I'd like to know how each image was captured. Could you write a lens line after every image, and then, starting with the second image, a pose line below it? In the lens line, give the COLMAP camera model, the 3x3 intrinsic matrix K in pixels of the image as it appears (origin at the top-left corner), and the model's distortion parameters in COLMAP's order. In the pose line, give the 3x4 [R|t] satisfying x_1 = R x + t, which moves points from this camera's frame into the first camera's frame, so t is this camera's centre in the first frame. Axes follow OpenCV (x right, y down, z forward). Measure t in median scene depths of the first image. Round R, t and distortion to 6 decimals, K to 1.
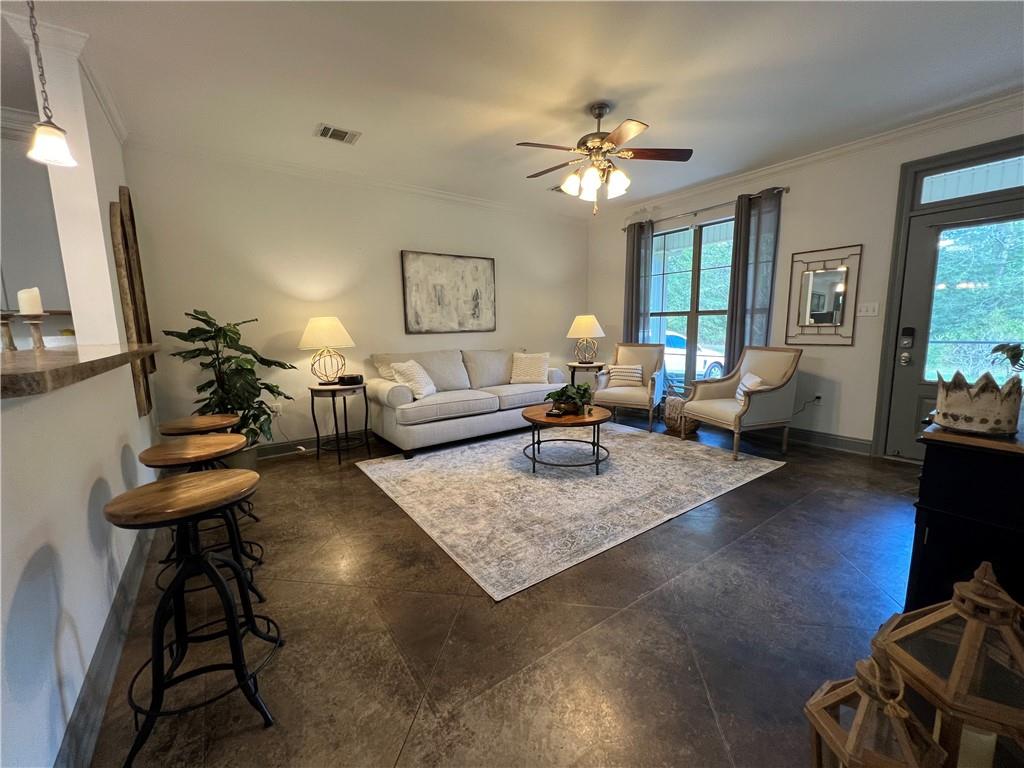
lens RADIAL K [[409.8, 0, 512.9], [0, 409.8, 383.4], [0, 0, 1]] dist [0.000277, 0.000006]
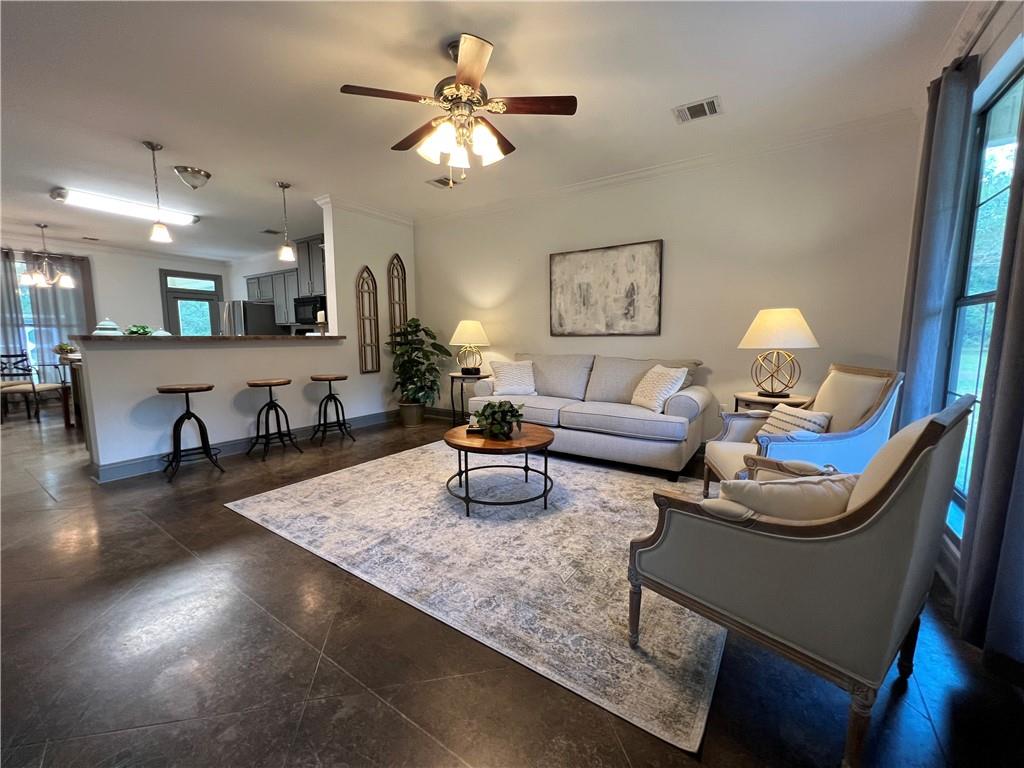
lens RADIAL K [[409.8, 0, 509.7], [0, 409.8, 384.4], [0, 0, 1]] dist [0.000277, 0.000006]
pose [[0.340732, 0.124148, -0.931927, 0.651344], [-0.133302, 0.987608, 0.082828, -0.070544], [0.930662, 0.096005, 0.353059, 0.539920]]
